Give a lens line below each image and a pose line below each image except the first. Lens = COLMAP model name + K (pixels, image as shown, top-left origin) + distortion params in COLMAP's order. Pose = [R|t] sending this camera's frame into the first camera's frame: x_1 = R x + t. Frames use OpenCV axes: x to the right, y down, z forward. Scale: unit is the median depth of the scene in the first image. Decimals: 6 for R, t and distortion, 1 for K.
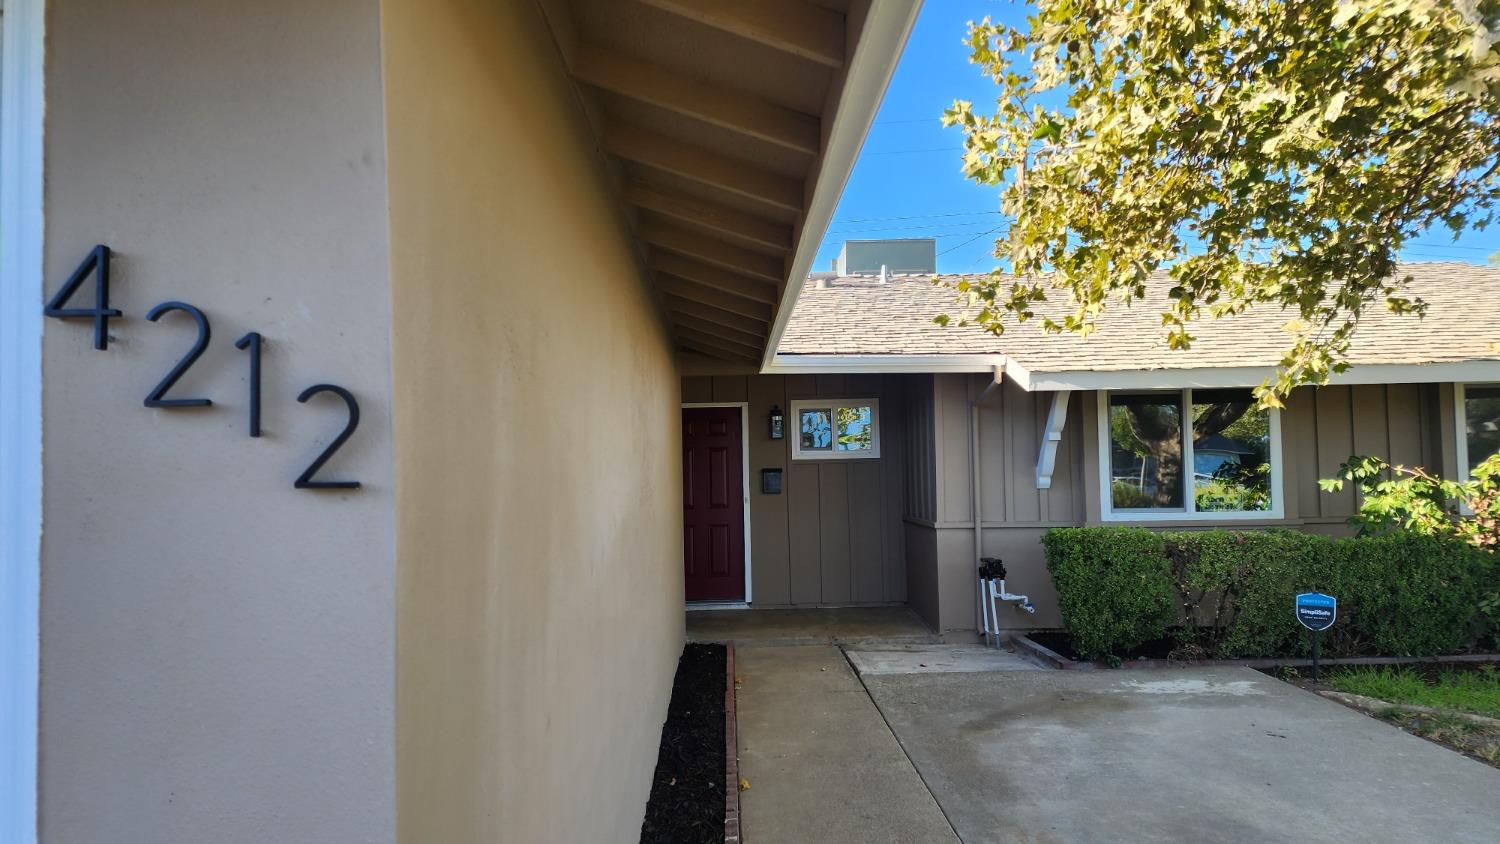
lens RADIAL K [[927.3, 0, 750.0], [0, 927.3, 422.0], [0, 0, 1]] dist [0.057291, -0.000712]
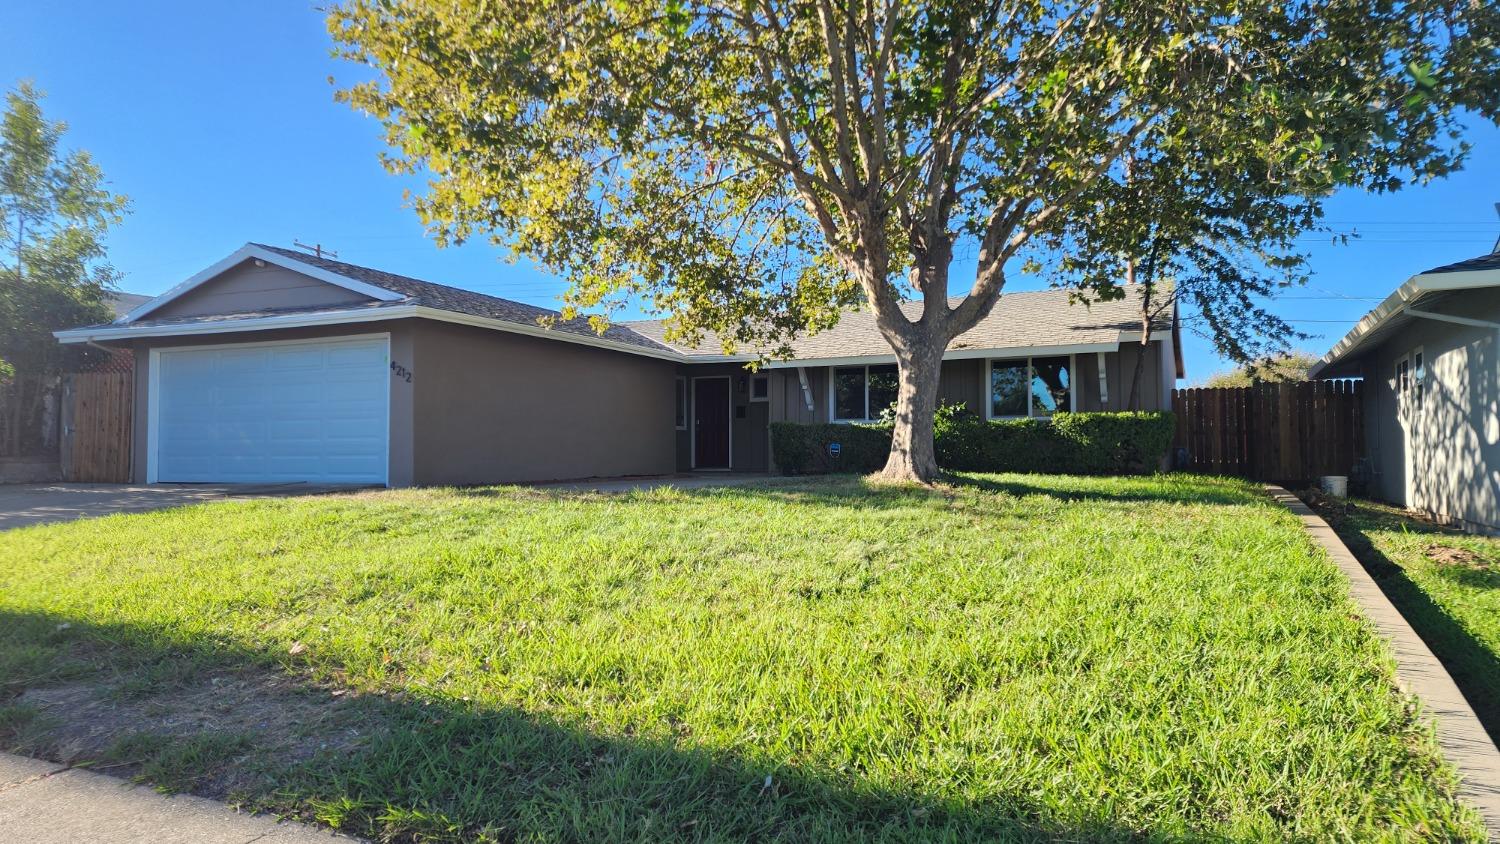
lens RADIAL K [[927.3, 0, 750.0], [0, 927.3, 422.0], [0, 0, 1]] dist [0.057291, -0.000712]
pose [[0.901895, 0.000379, -0.431955, 1.401321], [0.011642, 0.999615, 0.025184, 0.055209], [0.431798, -0.027742, 0.901544, -1.275618]]
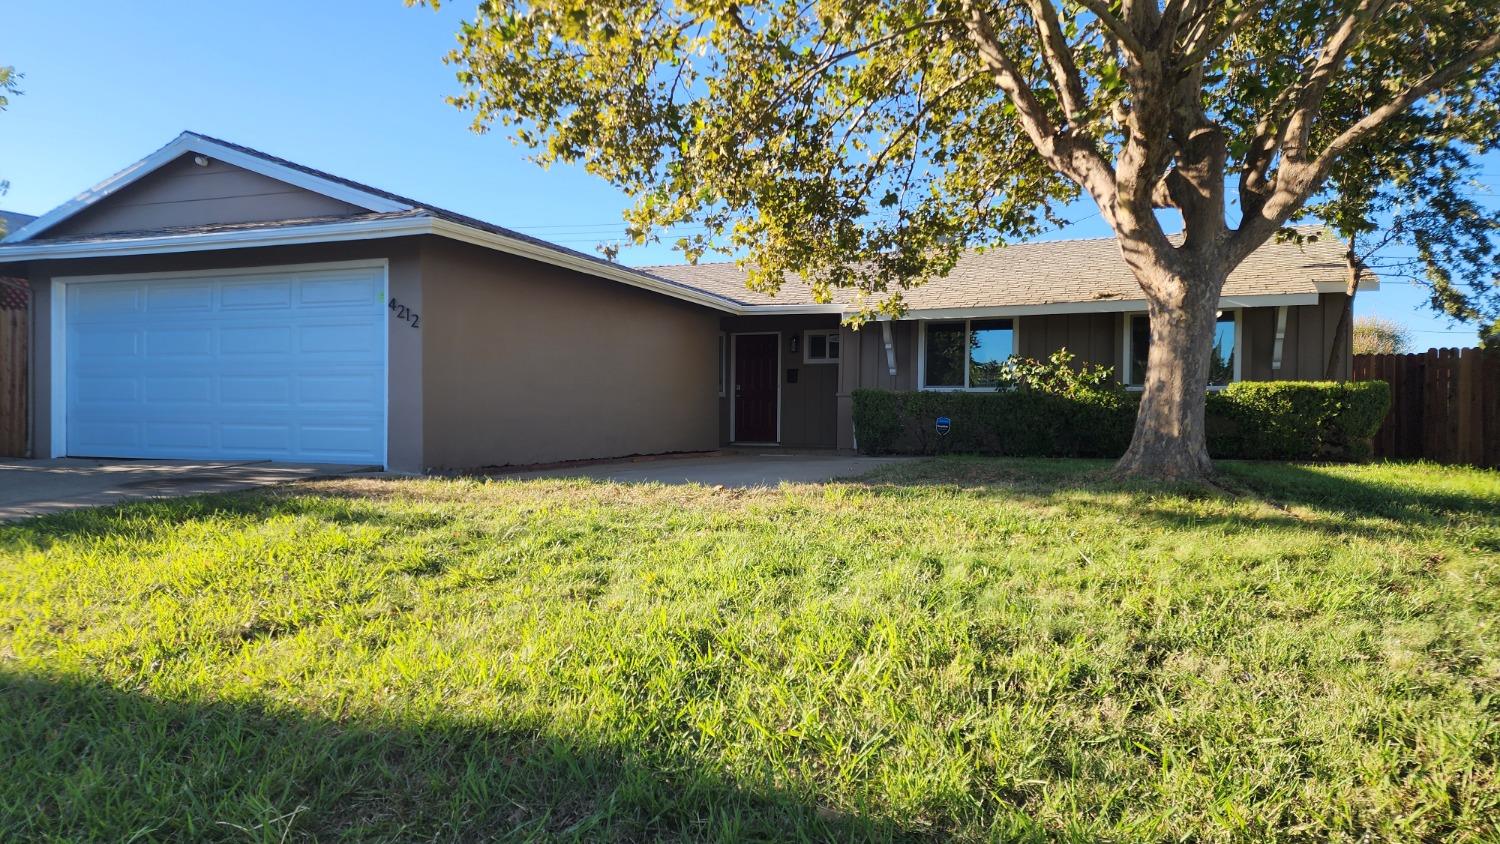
lens RADIAL K [[927.3, 0, 750.0], [0, 927.3, 422.0], [0, 0, 1]] dist [0.057291, -0.000712]
pose [[0.923622, 0.027884, -0.382290, 0.942001], [-0.003862, 0.997977, 0.063462, 0.064236], [0.383286, -0.057139, 0.921861, -0.953756]]
